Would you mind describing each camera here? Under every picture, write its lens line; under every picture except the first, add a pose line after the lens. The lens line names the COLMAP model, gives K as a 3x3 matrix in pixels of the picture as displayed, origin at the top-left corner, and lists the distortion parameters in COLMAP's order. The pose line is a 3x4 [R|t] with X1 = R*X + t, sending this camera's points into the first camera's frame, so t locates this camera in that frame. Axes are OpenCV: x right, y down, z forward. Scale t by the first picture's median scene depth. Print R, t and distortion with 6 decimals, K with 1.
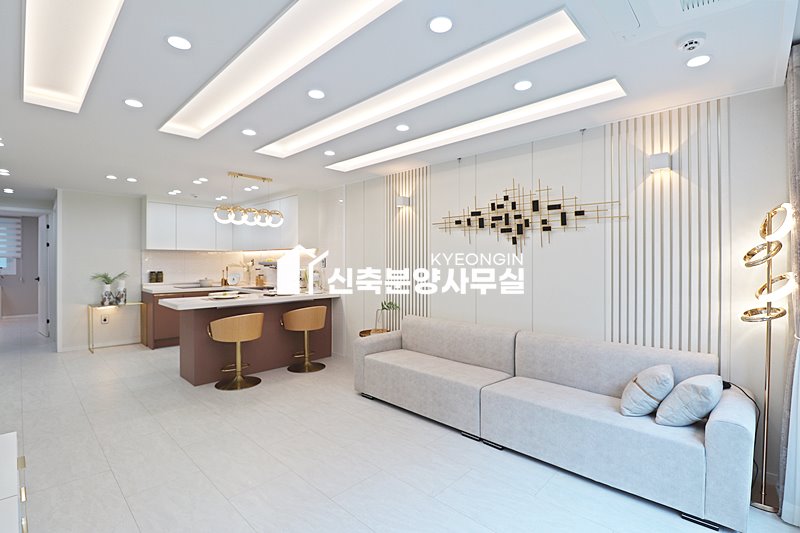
lens RADIAL K [[370.0, 0, 384.3], [0, 370.0, 256.0], [0, 0, 1]] dist [-0.009549, -0.007598]
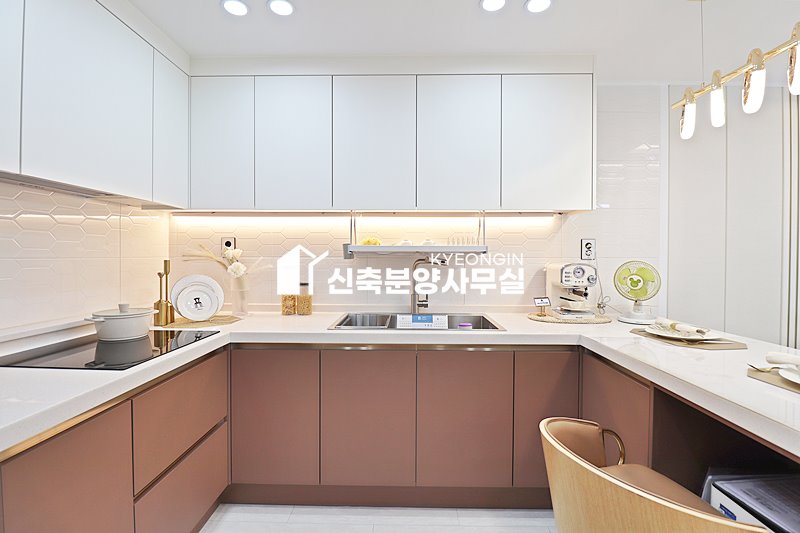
lens RADIAL K [[370.0, 0, 403.4], [0, 370.0, 259.3], [0, 0, 1]] dist [-0.009549, -0.007598]
pose [[0.722798, -0.012330, 0.690950, -0.589369], [-0.012287, 0.999453, 0.030689, 0.019012], [-0.690951, -0.030672, 0.722251, 0.775148]]
